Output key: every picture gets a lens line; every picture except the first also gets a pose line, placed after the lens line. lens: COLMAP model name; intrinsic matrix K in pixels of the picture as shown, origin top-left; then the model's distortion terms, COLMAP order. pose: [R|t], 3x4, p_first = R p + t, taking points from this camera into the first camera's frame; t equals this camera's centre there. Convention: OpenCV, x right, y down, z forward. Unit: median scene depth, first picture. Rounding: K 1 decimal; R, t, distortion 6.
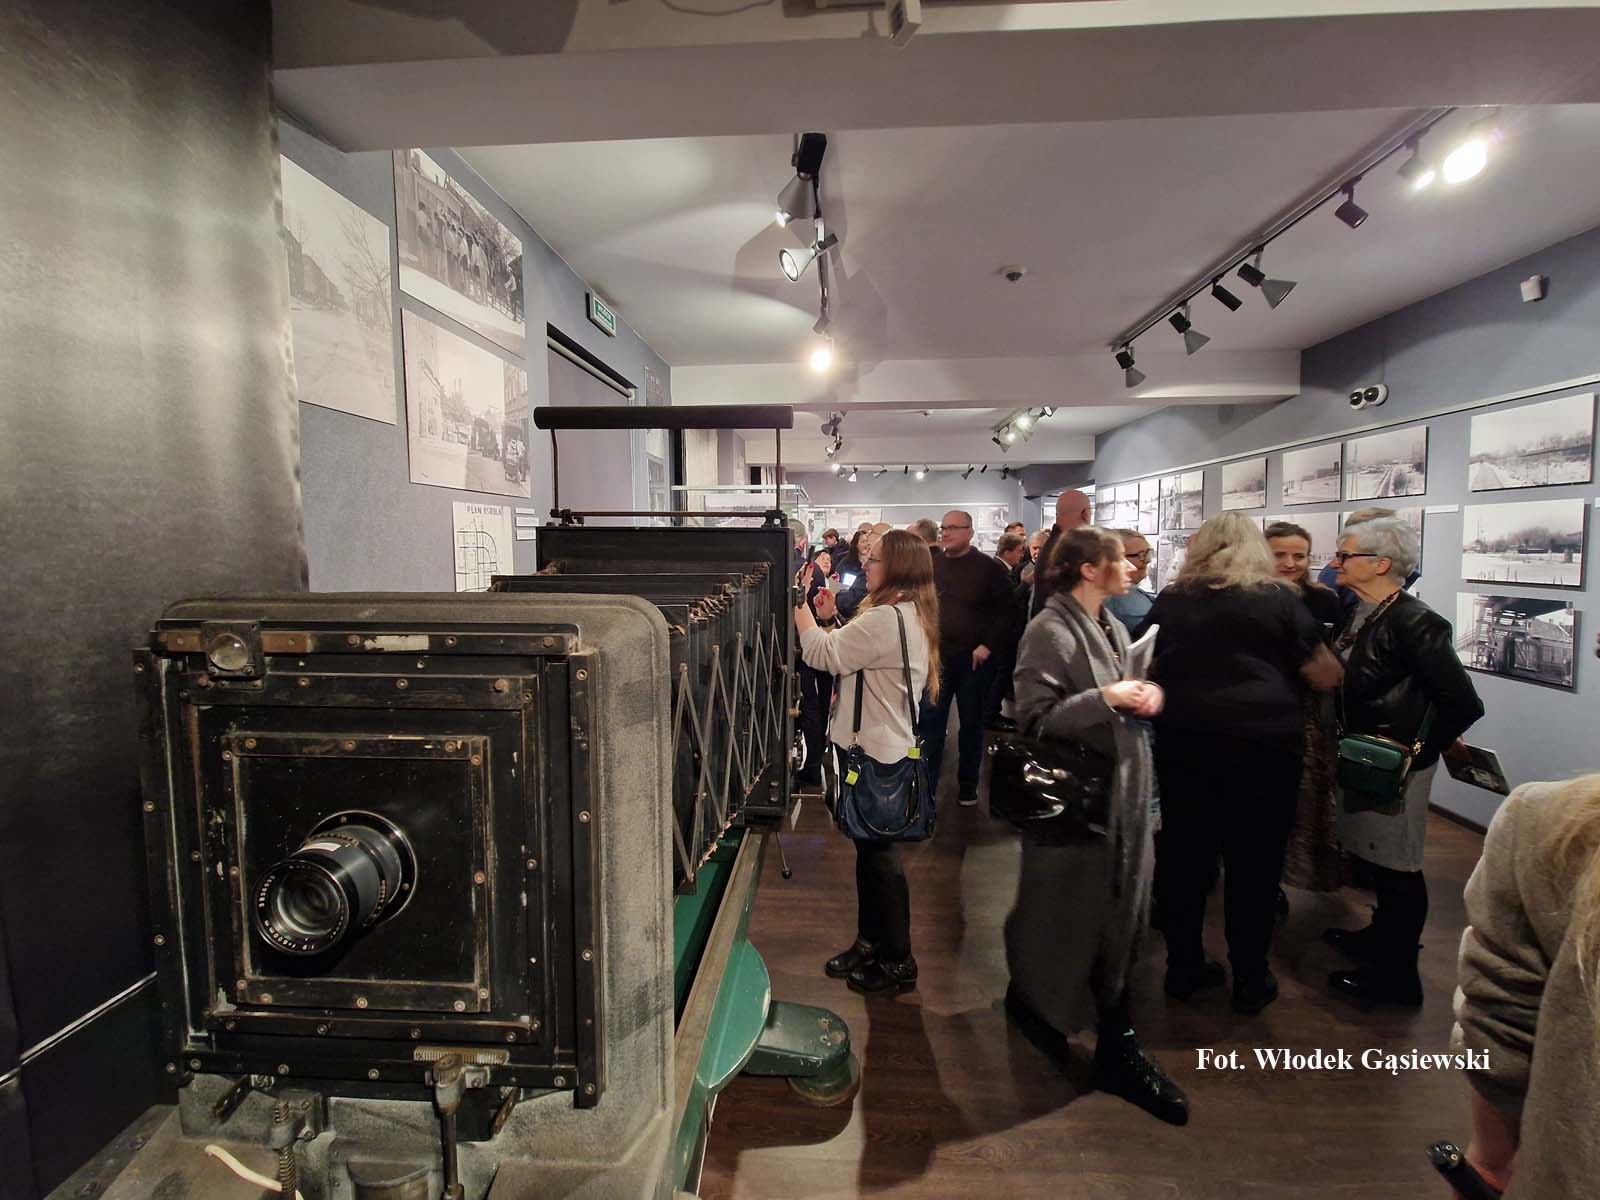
lens RADIAL K [[643.4, 0, 811.7], [0, 643.4, 581.4], [0, 0, 1]] dist [0.011808, -0.007399]
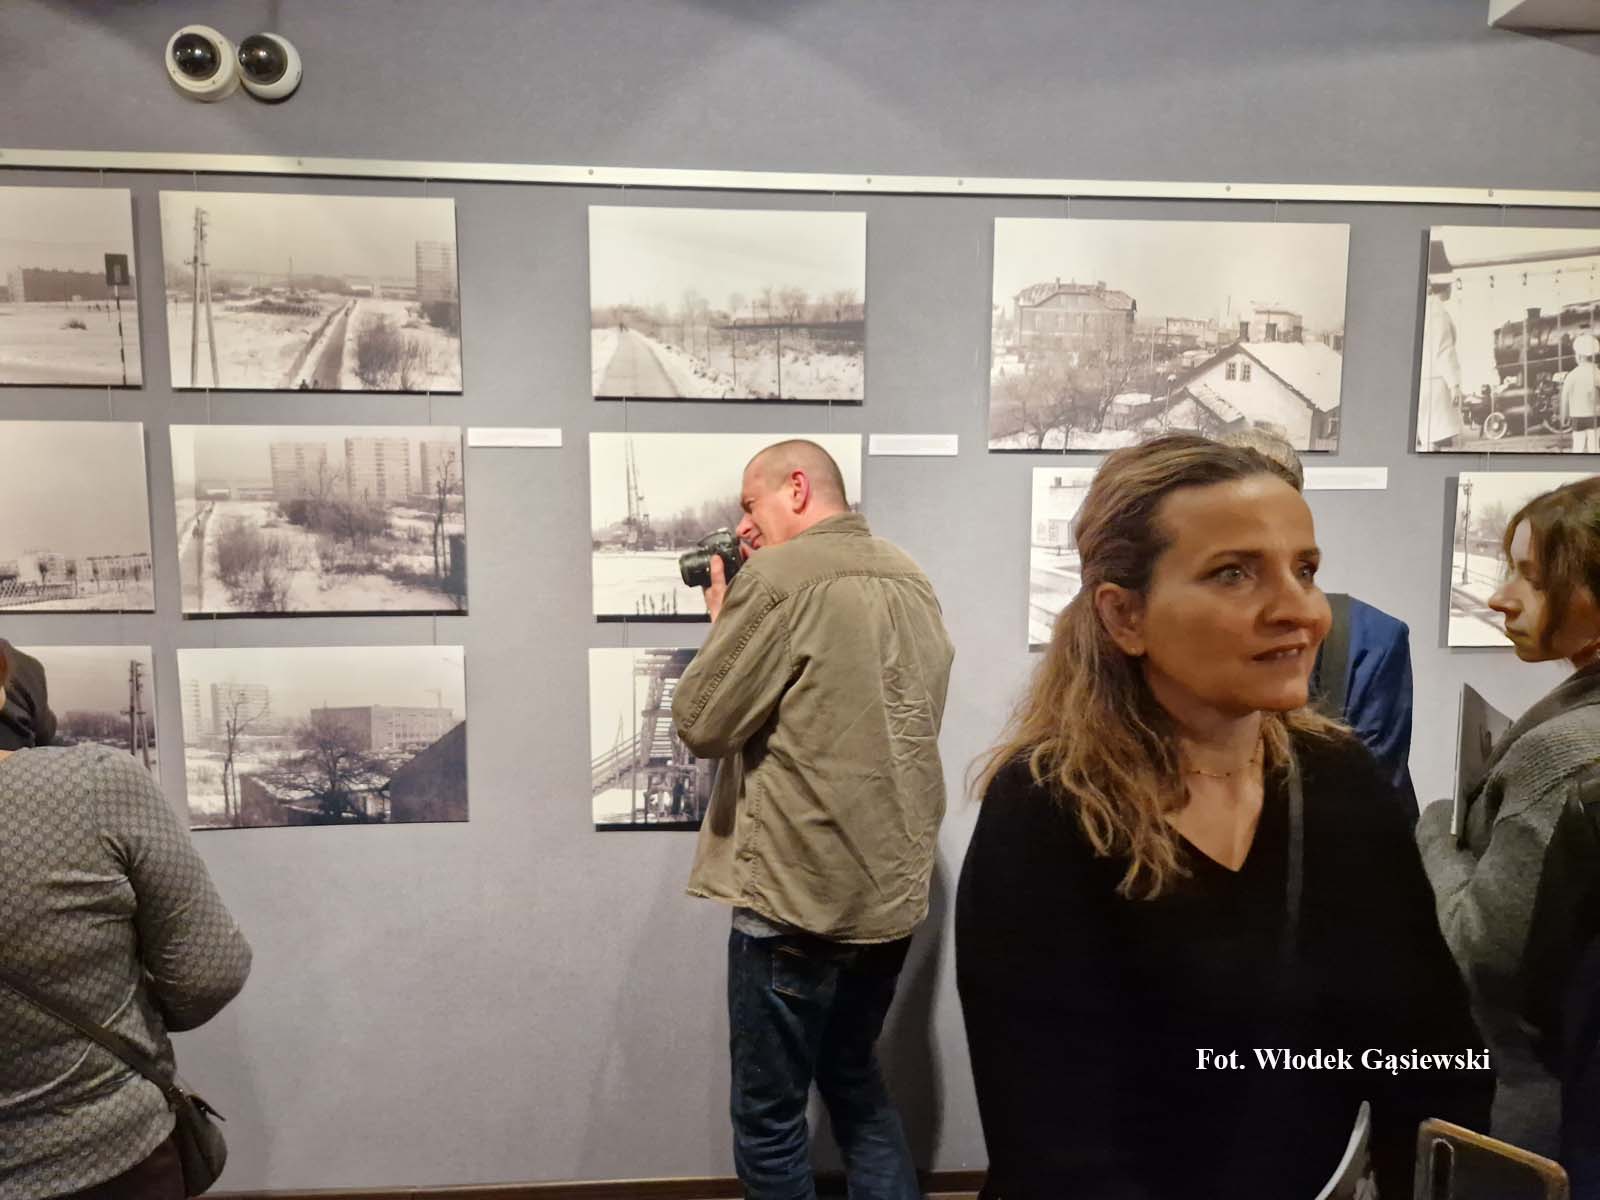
lens RADIAL K [[1066.4, 0, 808.1], [0, 1066.4, 599.4], [0, 0, 1]] dist [0.066503, -0.055858]
pose [[-0.117914, -0.075212, 0.990171, 0.986082], [0.057213, 0.994957, 0.082388, -0.182637], [-0.991374, 0.066365, -0.113017, 2.825828]]
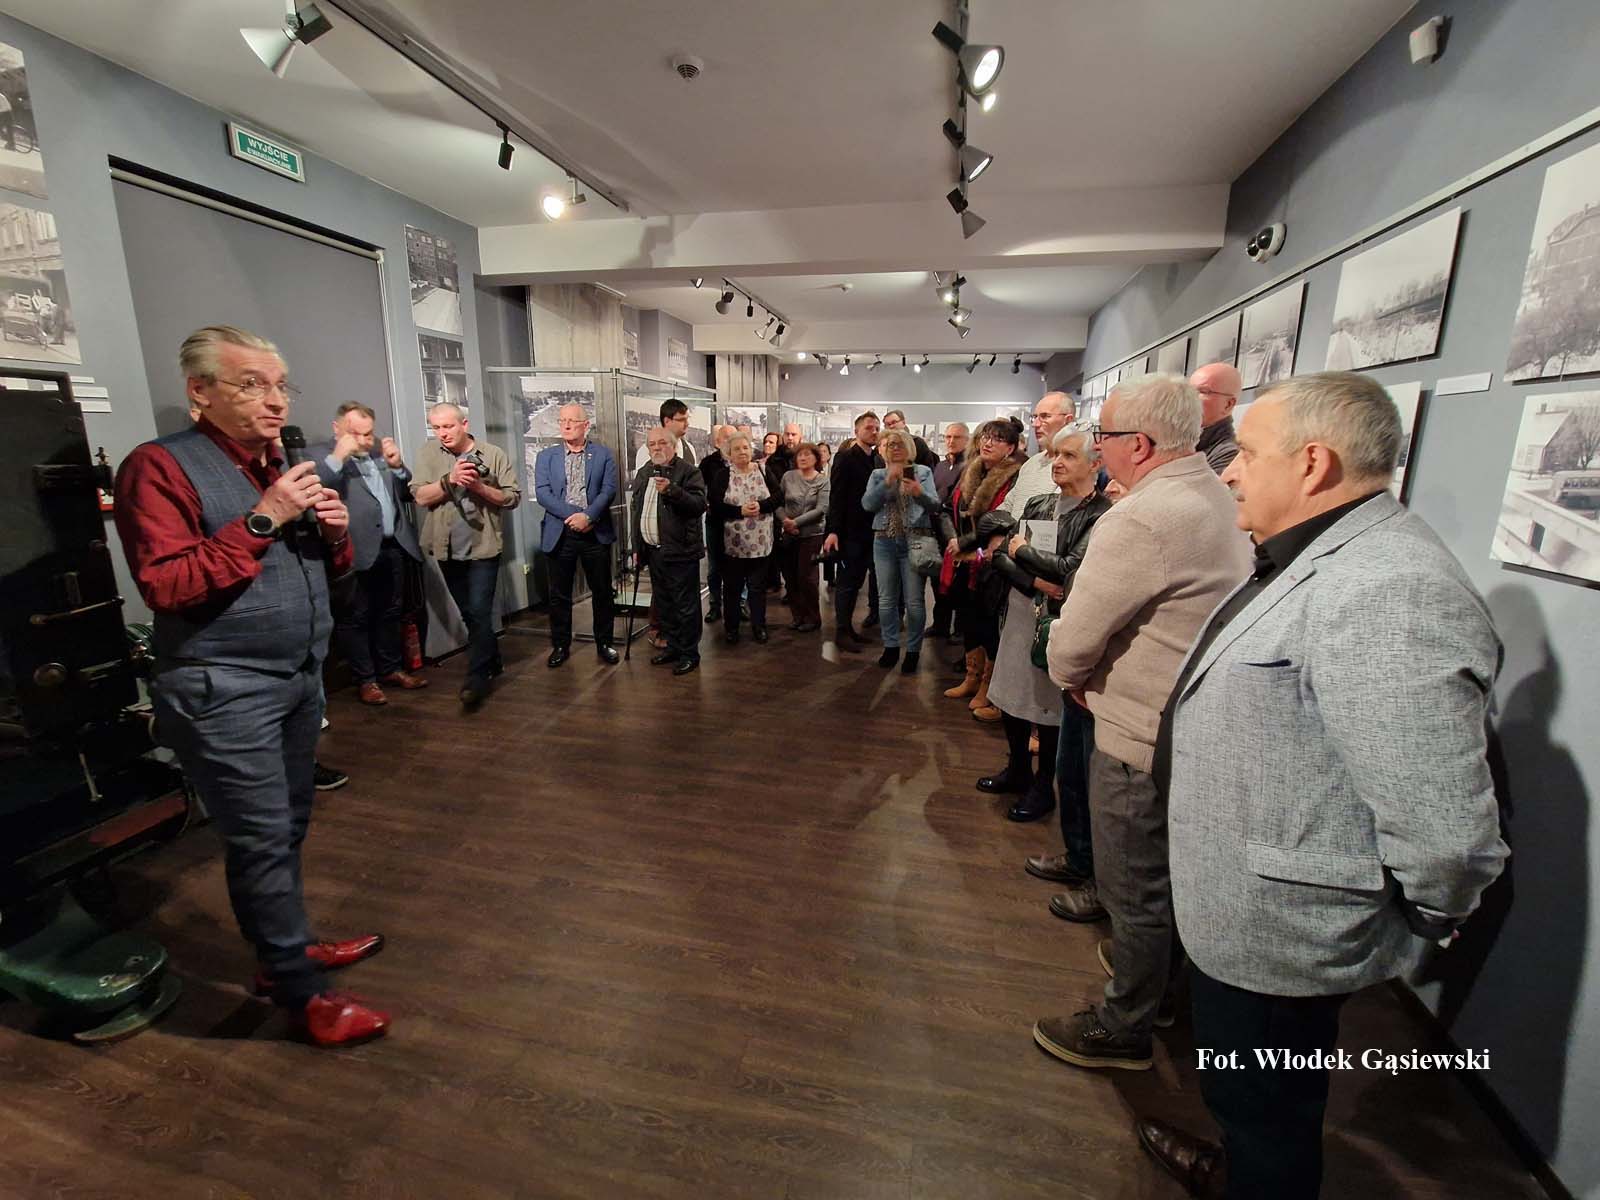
lens RADIAL K [[648.0, 0, 814.4], [0, 648.0, 579.1], [0, 0, 1]] dist [0.013434, -0.007745]
pose [[0.987306, 0.057360, -0.148110, 1.739950], [-0.035615, 0.988717, 0.145499, -0.010251], [0.154785, -0.138377, 0.978209, 0.570308]]
